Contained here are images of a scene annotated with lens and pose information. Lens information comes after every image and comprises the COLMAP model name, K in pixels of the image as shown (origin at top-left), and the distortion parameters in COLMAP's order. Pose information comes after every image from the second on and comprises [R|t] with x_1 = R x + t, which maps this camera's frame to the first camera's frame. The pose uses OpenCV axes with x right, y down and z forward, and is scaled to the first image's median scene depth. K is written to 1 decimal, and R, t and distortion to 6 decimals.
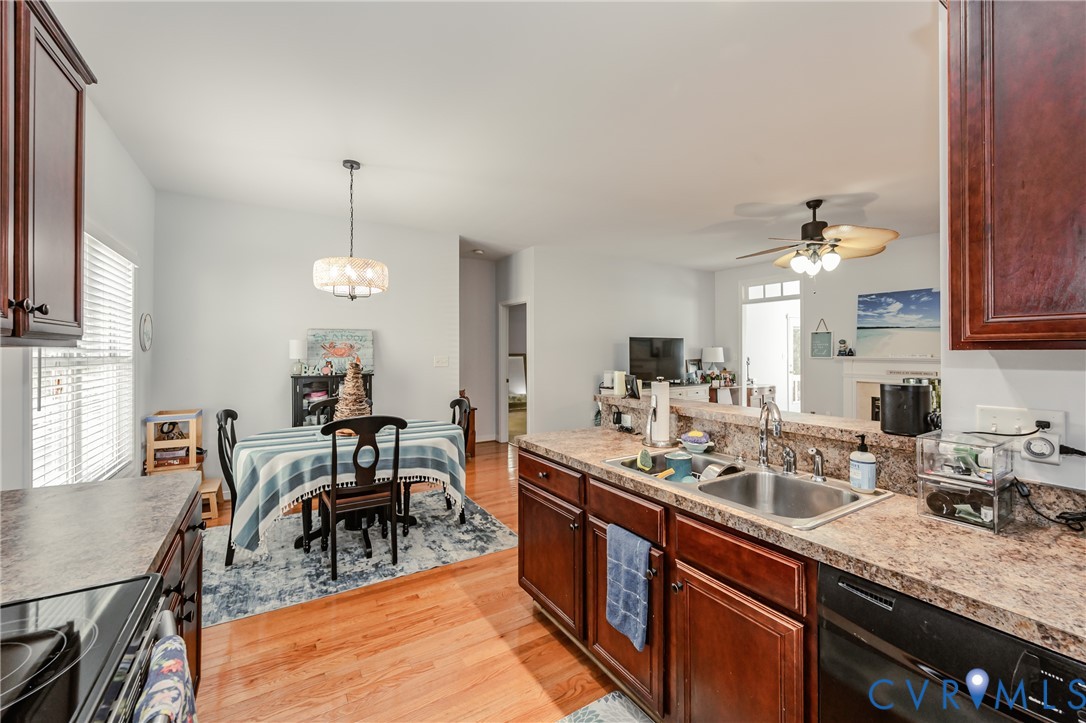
lens RADIAL K [[442.1, 0, 545.5], [0, 442.1, 354.4], [0, 0, 1]] dist [0.000283, -0.000240]
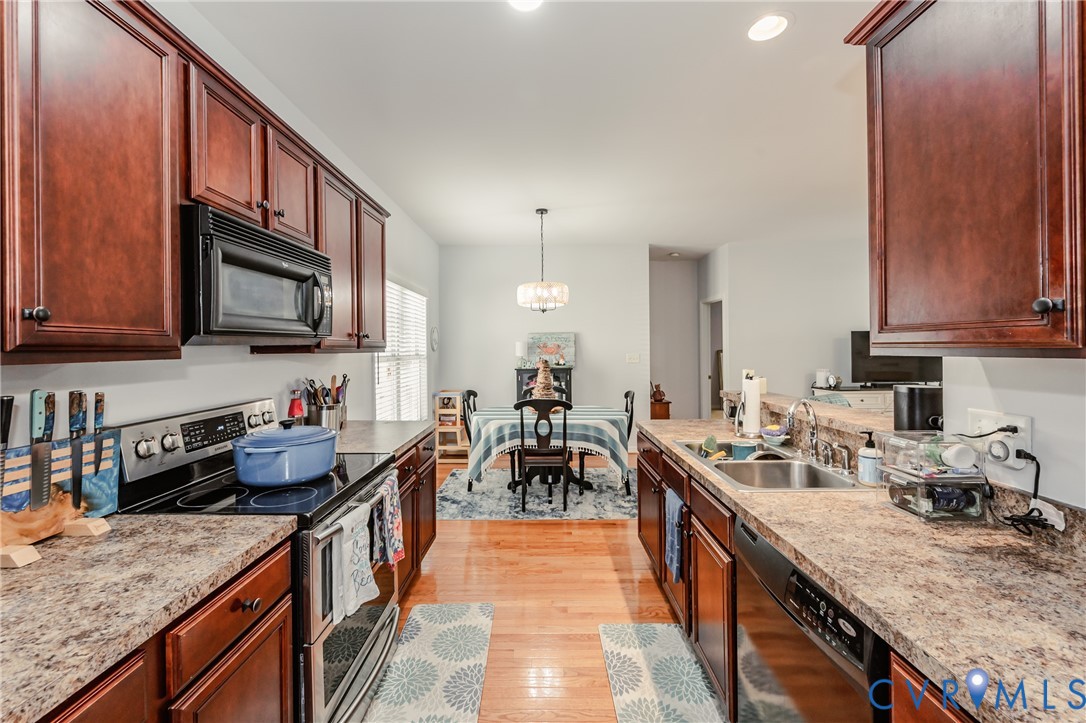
lens RADIAL K [[437.0, 0, 535.9], [0, 437.0, 359.7], [0, 0, 1]] dist [-0.006459, -0.000092]
pose [[0.847399, 0.006344, -0.530919, 0.281576], [0.005287, 0.999778, 0.020385, -0.009193], [0.530931, -0.020082, 0.847177, -0.152951]]
